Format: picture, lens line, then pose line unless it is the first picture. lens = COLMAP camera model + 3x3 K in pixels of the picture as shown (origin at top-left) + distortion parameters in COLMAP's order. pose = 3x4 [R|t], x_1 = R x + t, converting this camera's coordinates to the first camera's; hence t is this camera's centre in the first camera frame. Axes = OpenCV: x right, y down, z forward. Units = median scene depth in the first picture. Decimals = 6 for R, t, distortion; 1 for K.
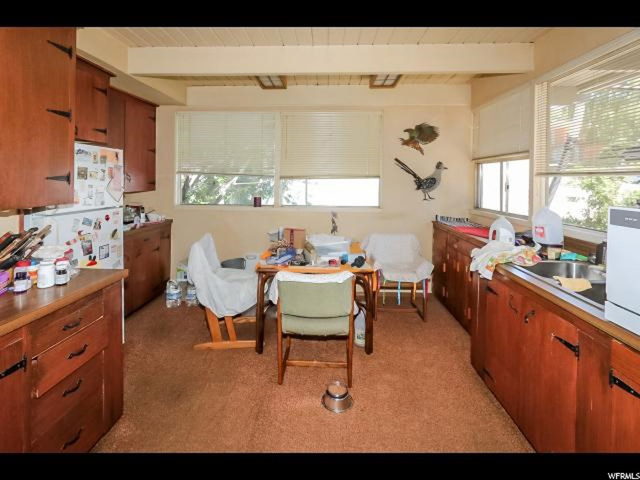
lens RADIAL K [[292.8, 0, 321.6], [0, 292.8, 239.9], [0, 0, 1]] dist [-0.000150, -0.000065]
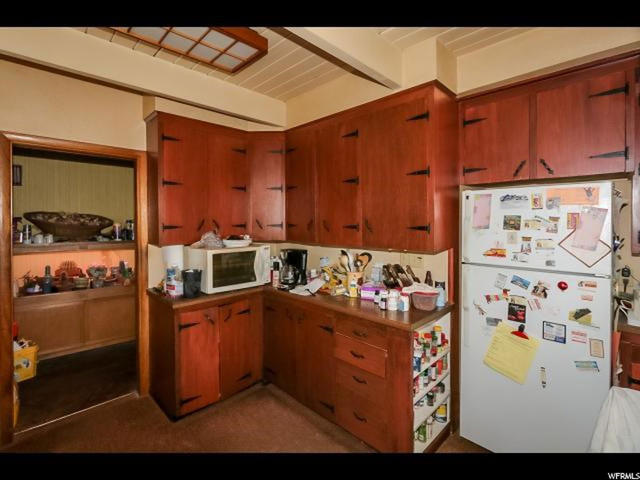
lens RADIAL K [[292.8, 0, 321.2], [0, 292.8, 238.0], [0, 0, 1]] dist [-0.000150, -0.000065]
pose [[-0.689810, 0.010100, -0.723920, 0.154107], [-0.162950, 0.972082, 0.168834, -0.222469], [0.705414, 0.234426, -0.668906, 1.109548]]
